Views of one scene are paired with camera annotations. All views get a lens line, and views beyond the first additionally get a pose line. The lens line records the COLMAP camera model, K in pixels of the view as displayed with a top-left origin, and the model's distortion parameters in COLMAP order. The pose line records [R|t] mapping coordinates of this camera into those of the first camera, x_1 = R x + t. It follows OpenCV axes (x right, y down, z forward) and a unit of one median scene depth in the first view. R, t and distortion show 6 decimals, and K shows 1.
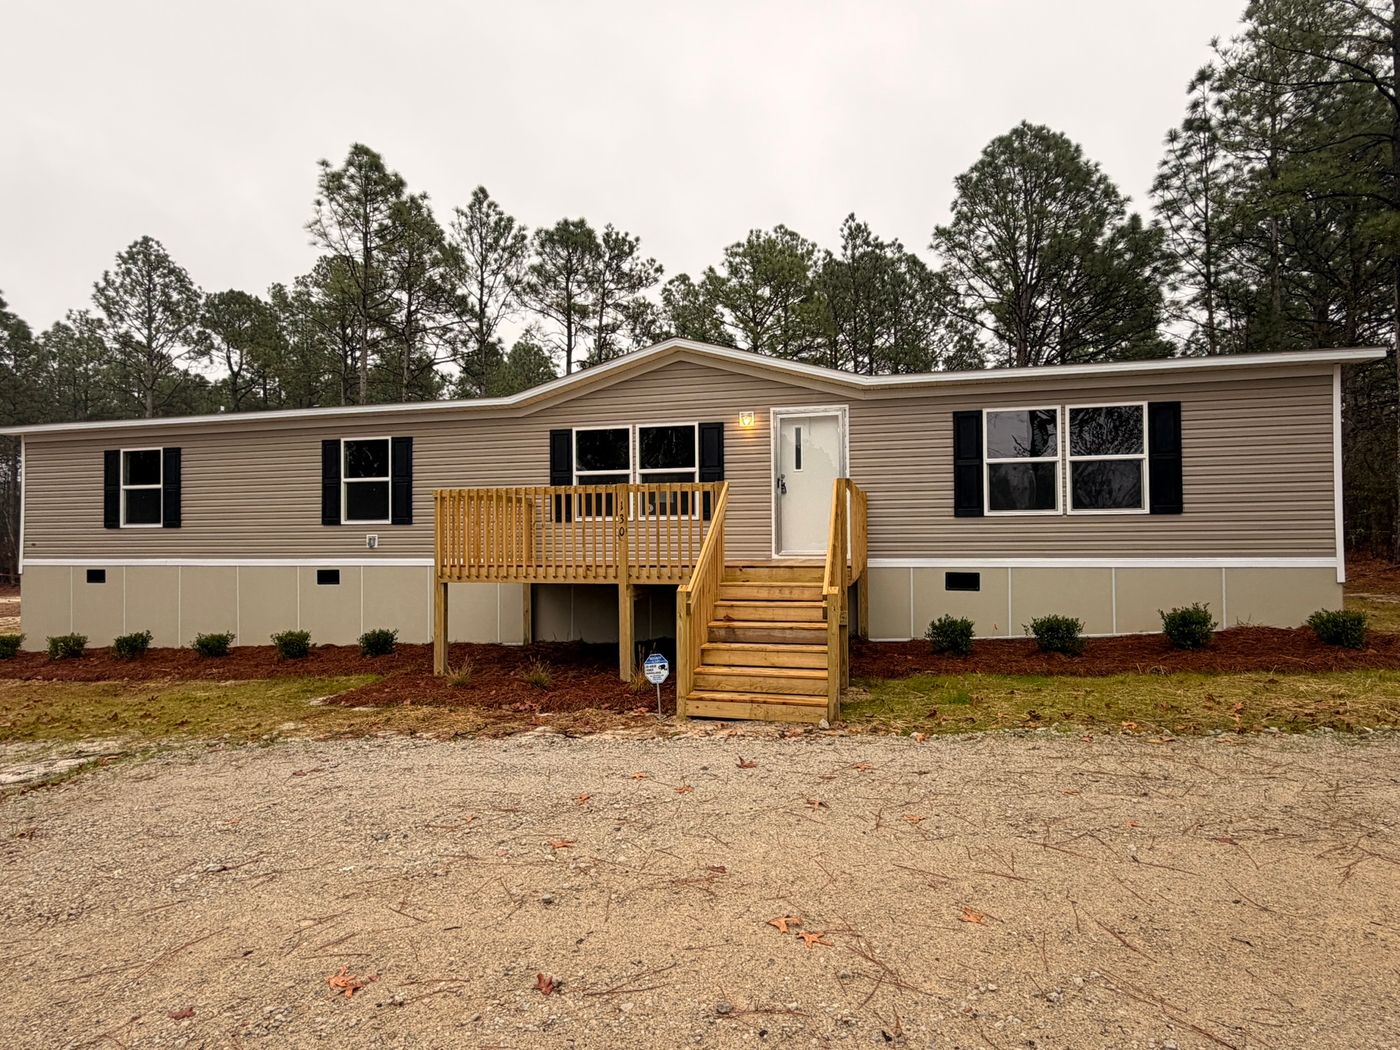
lens RADIAL K [[773.5, 0, 700.0], [0, 773.5, 525.0], [0, 0, 1]] dist [-0.013342, 0.020901]
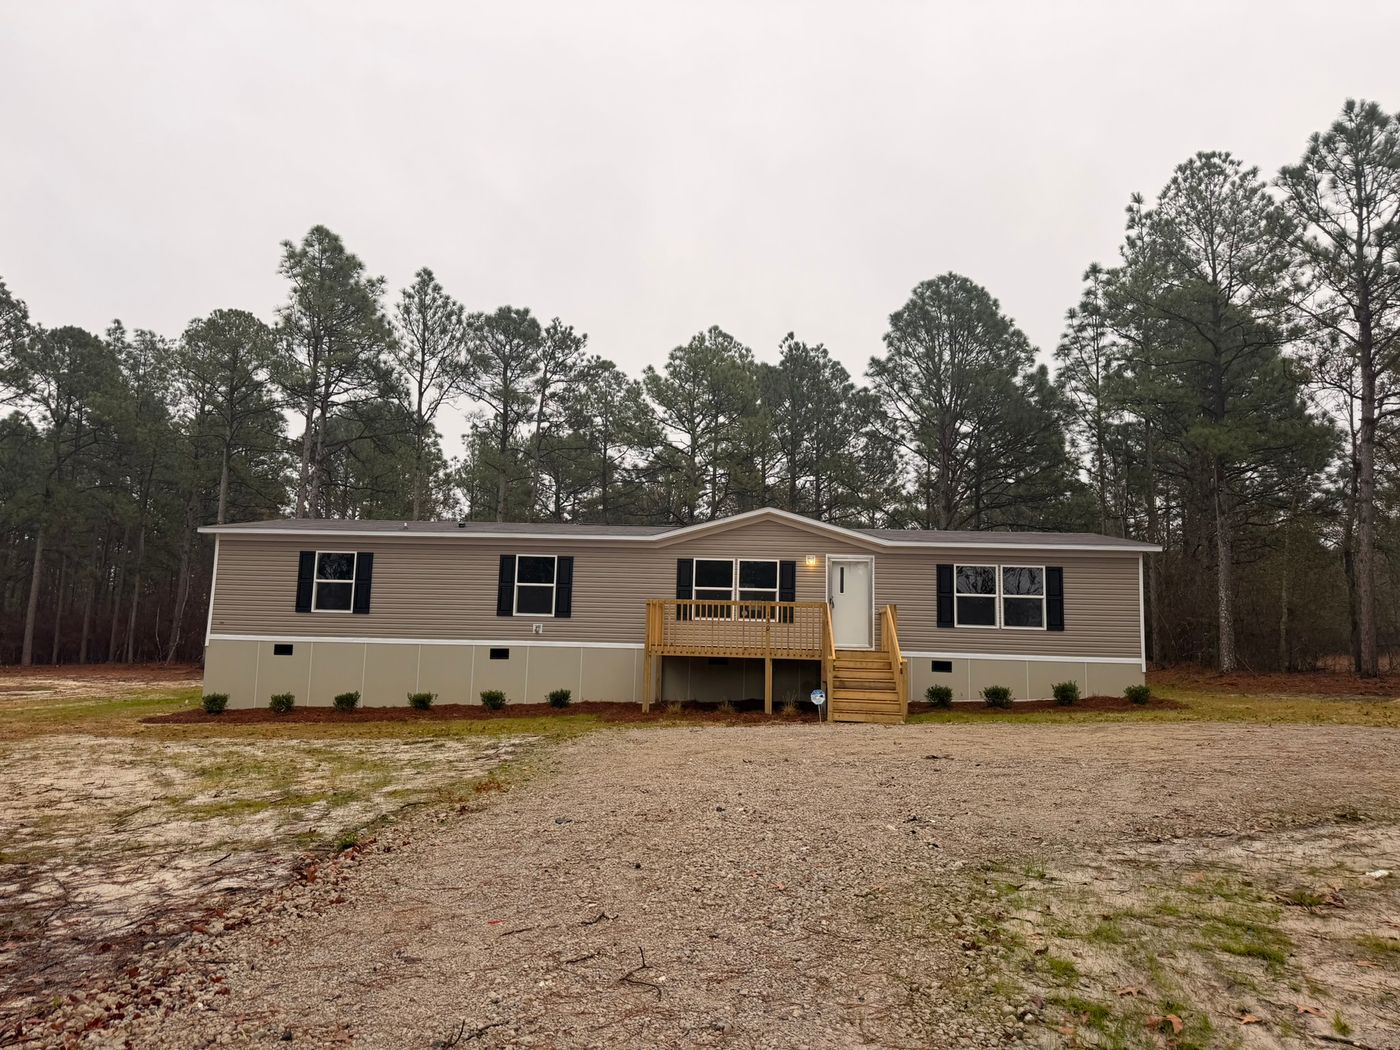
lens RADIAL K [[976.7, 0, 700.0], [0, 976.7, 525.0], [0, 0, 1]] dist [0.089066, -0.001454]
pose [[0.983288, 0.054526, 0.173701, -0.208126], [-0.036809, 0.993934, -0.103633, 0.003416], [-0.178298, 0.095507, 0.979330, -0.378490]]
